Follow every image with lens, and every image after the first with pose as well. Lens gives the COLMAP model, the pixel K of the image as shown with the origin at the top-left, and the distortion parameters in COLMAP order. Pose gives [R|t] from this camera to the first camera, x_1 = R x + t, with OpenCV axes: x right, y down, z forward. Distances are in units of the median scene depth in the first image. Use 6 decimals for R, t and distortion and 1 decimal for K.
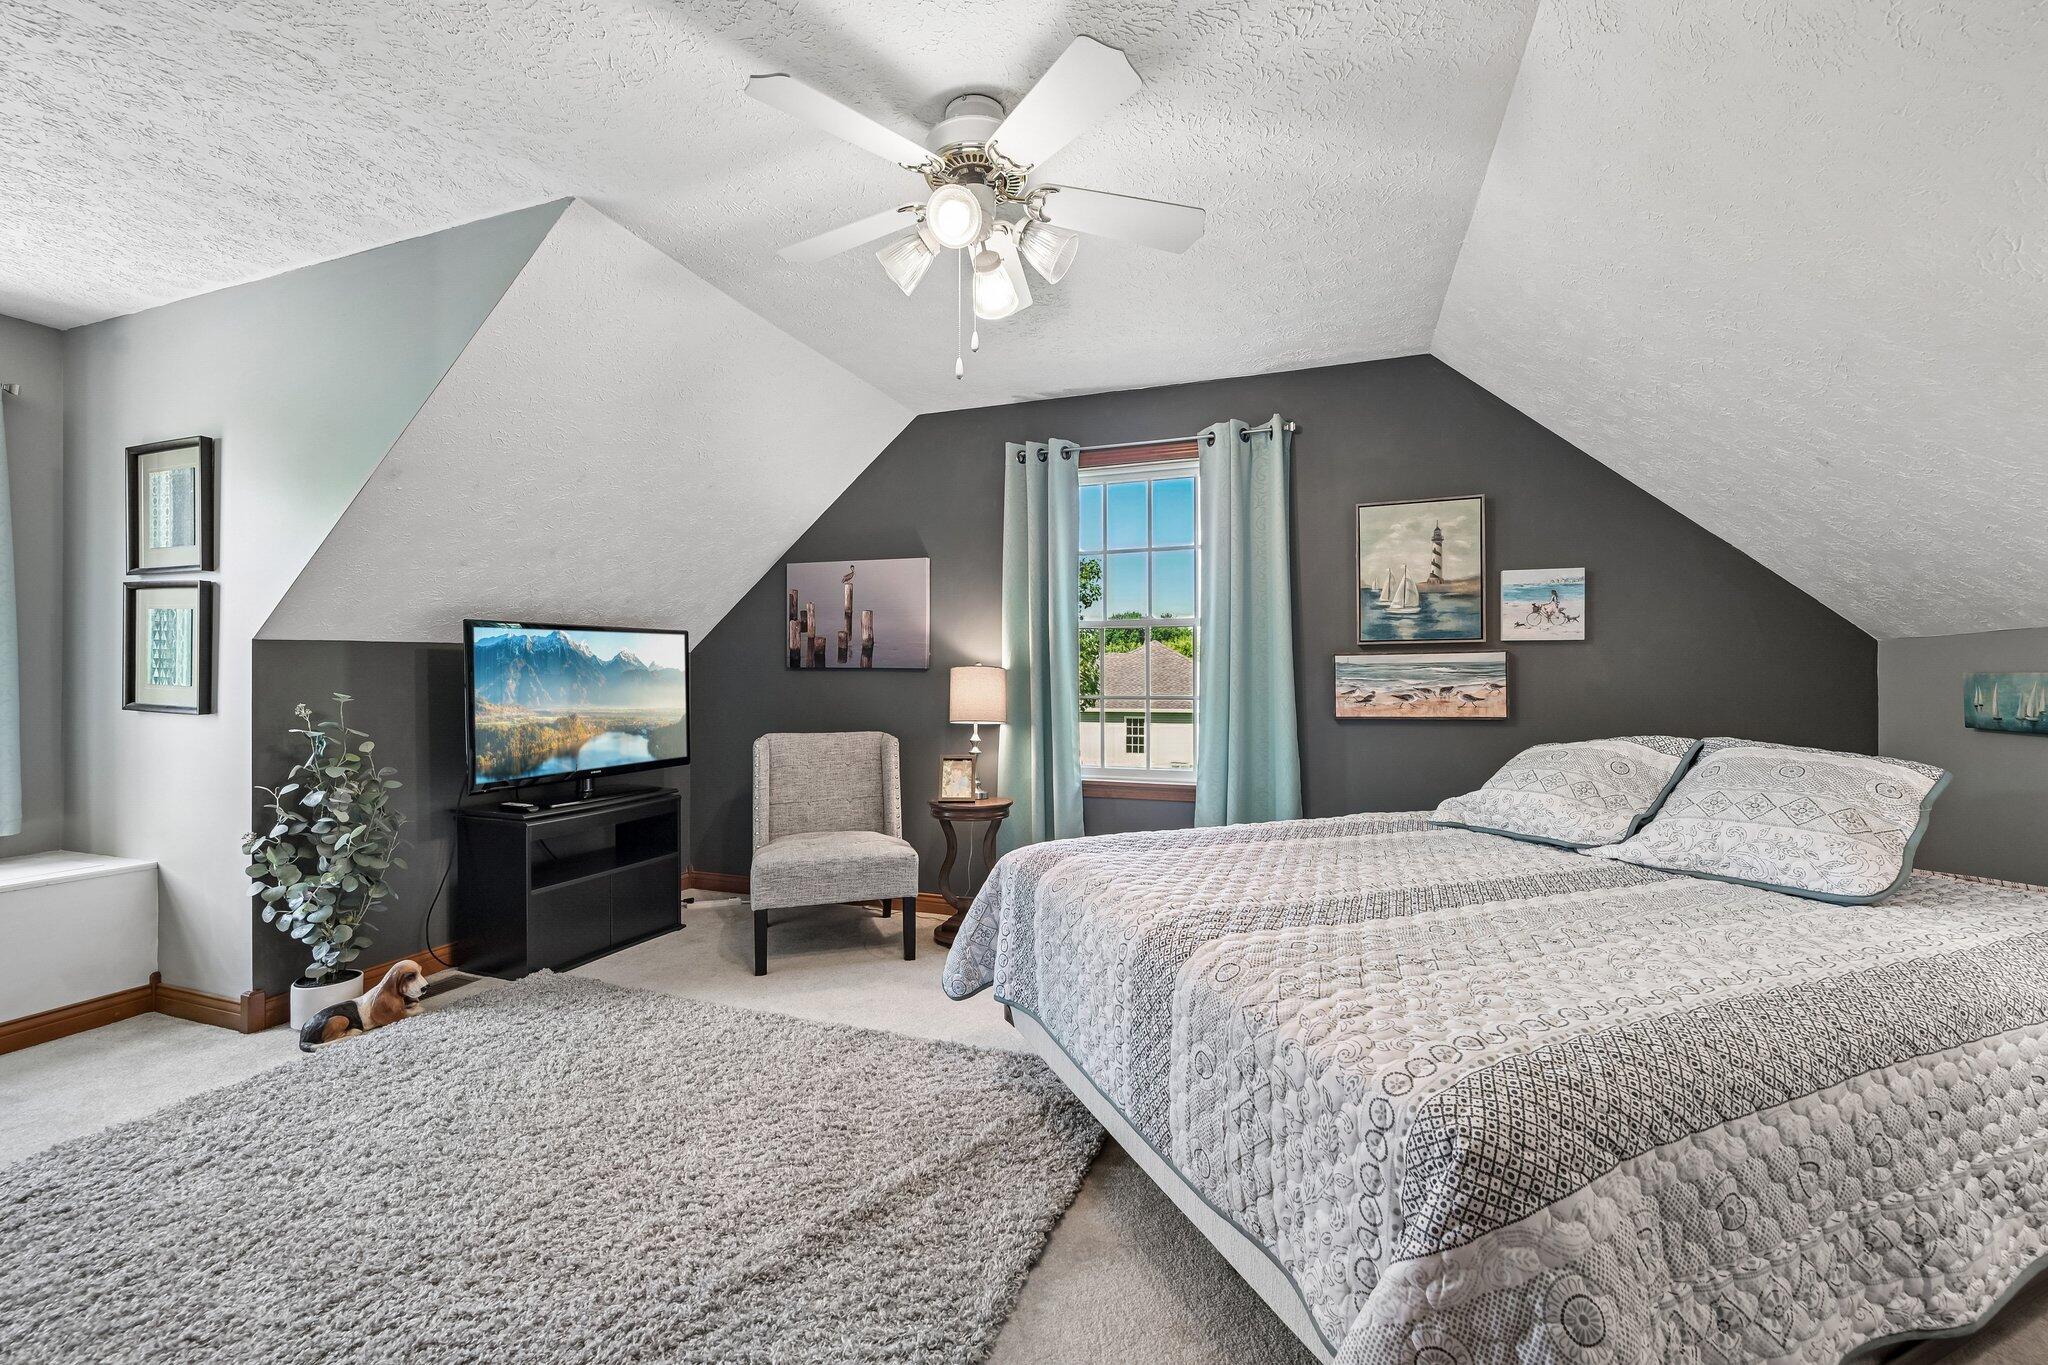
lens RADIAL K [[829.9, 0, 1024.6], [0, 829.9, 678.1], [0, 0, 1]] dist [-0.001420, -0.000033]
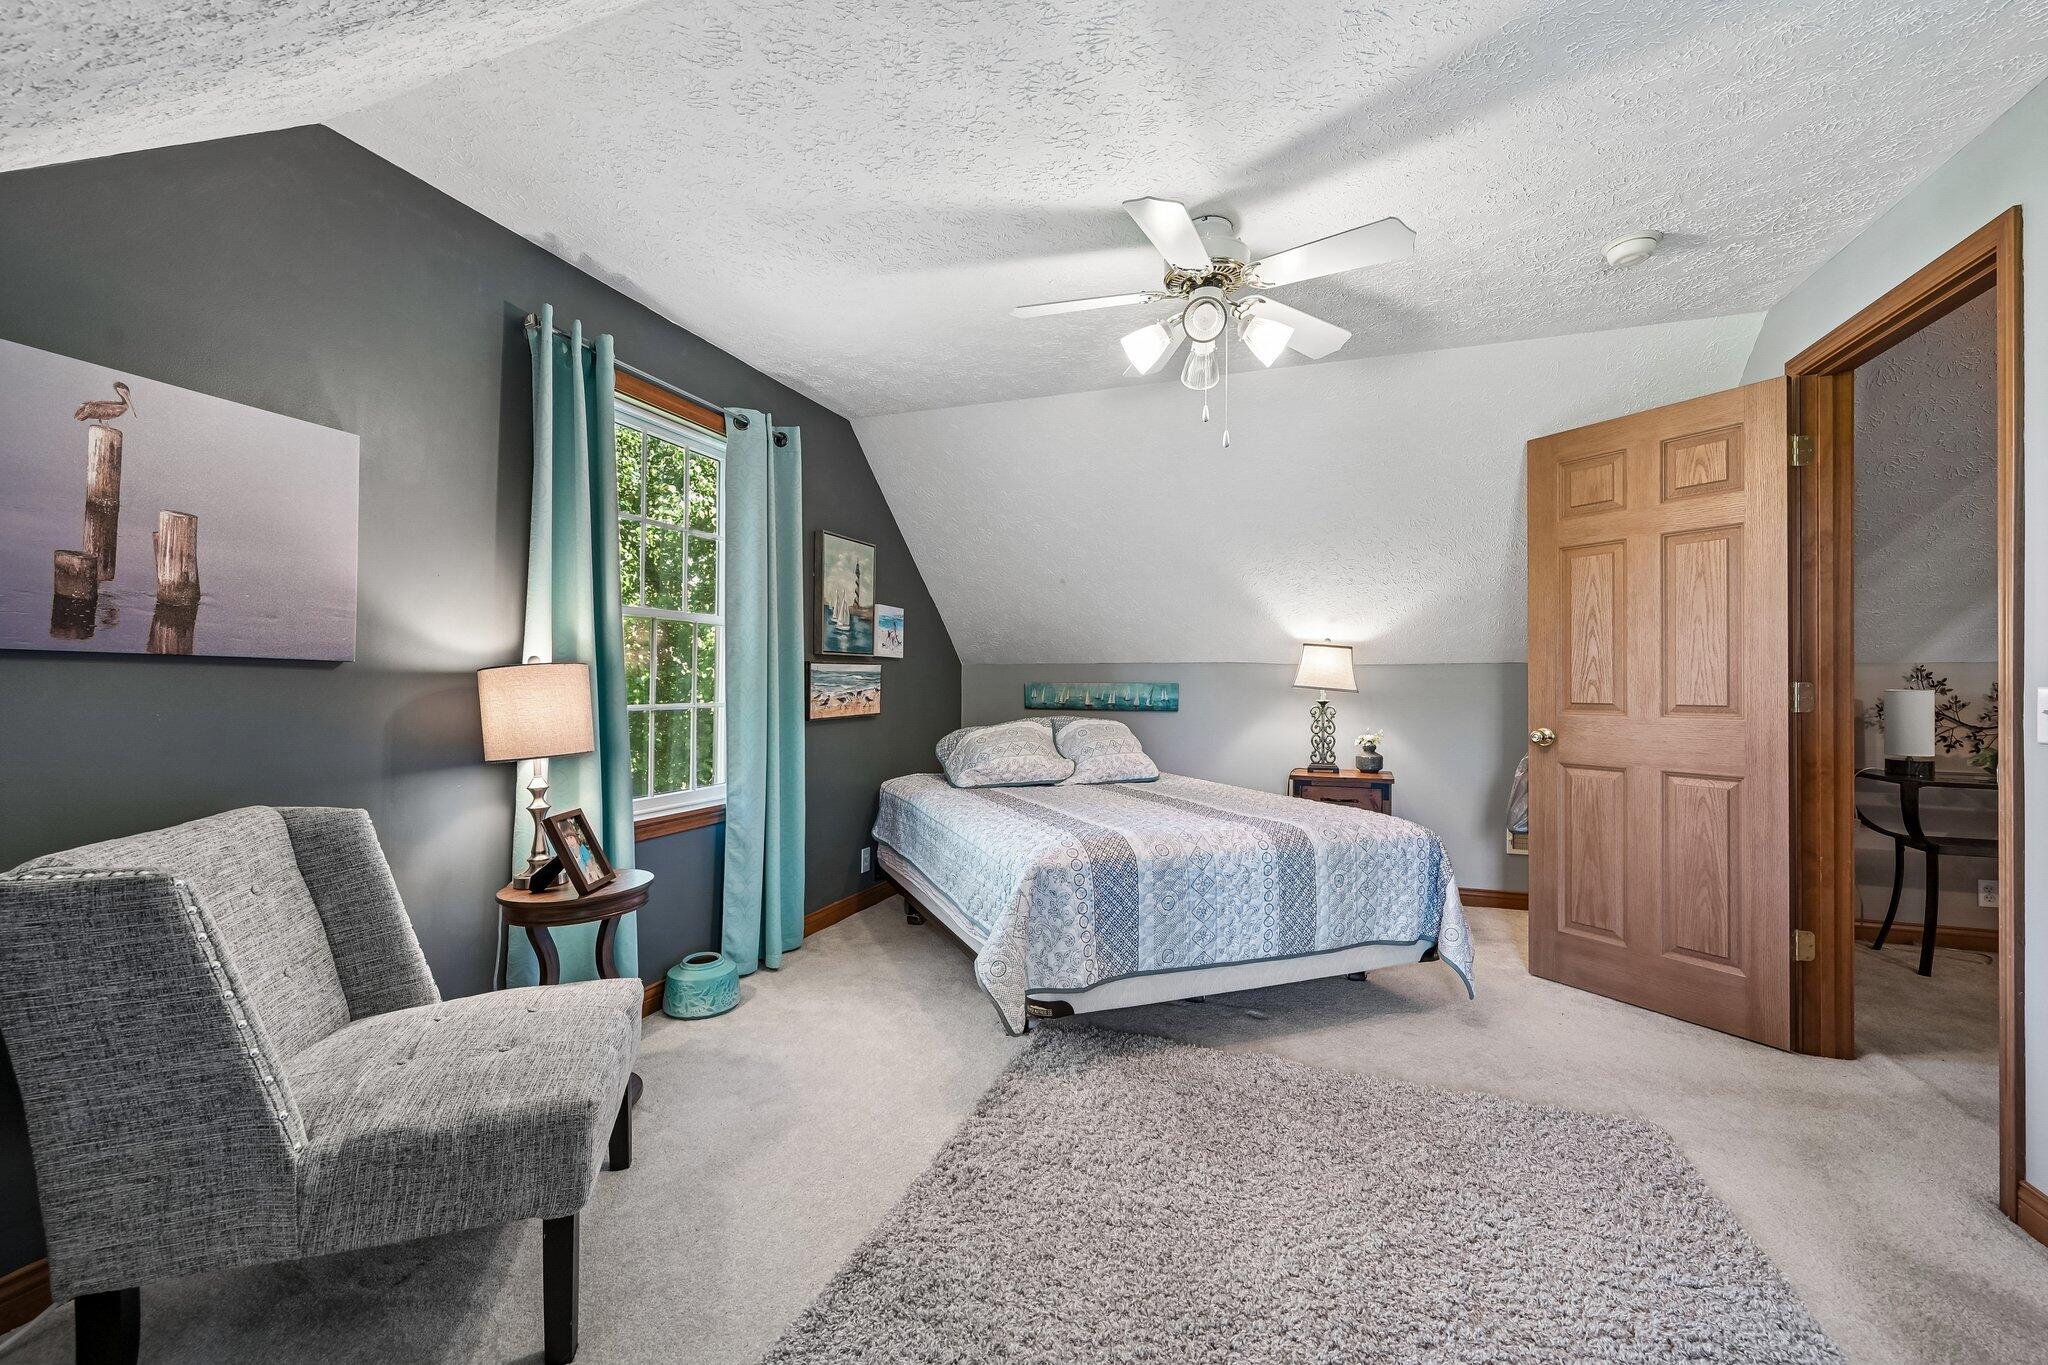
lens RADIAL K [[829.9, 0, 1015.3], [0, 829.9, 675.8], [0, 0, 1]] dist [-0.001420, -0.000033]
pose [[0.008322, 0.010462, 0.999911, -0.734182], [-0.007905, 0.999915, -0.010396, -0.001430], [-0.999934, -0.007818, 0.008404, 0.738009]]
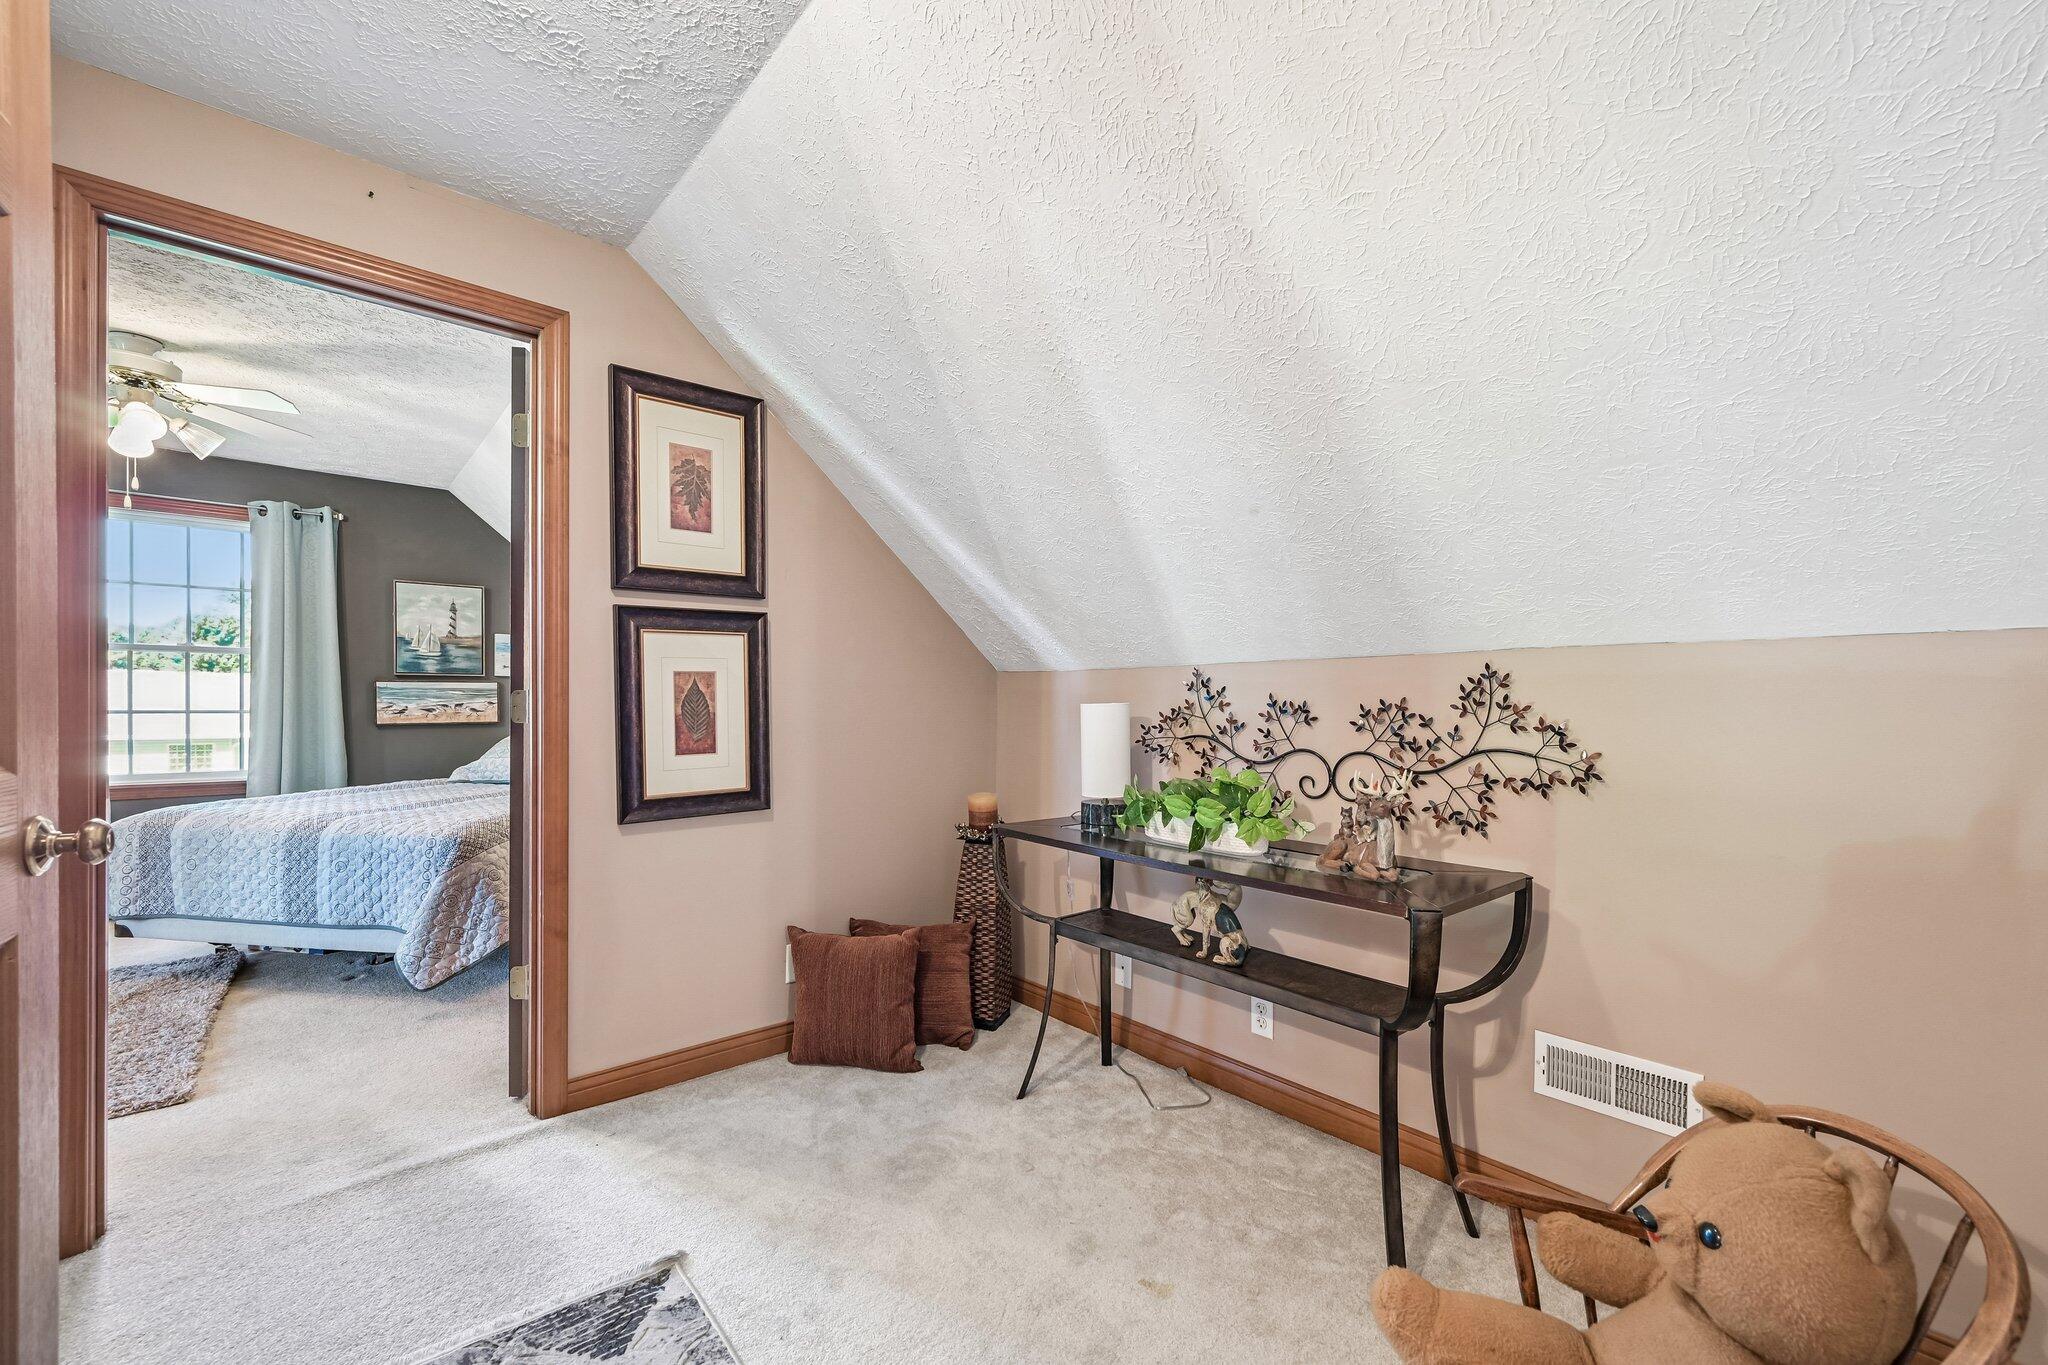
lens RADIAL K [[829.9, 0, 1024.9], [0, 829.9, 708.5], [0, 0, 1]] dist [-0.001420, -0.000033]
pose [[0.485370, -0.002792, 0.874304, -0.350460], [-0.010158, 0.999909, 0.008832, -0.004621], [-0.874250, -0.013168, 0.485297, -0.710939]]
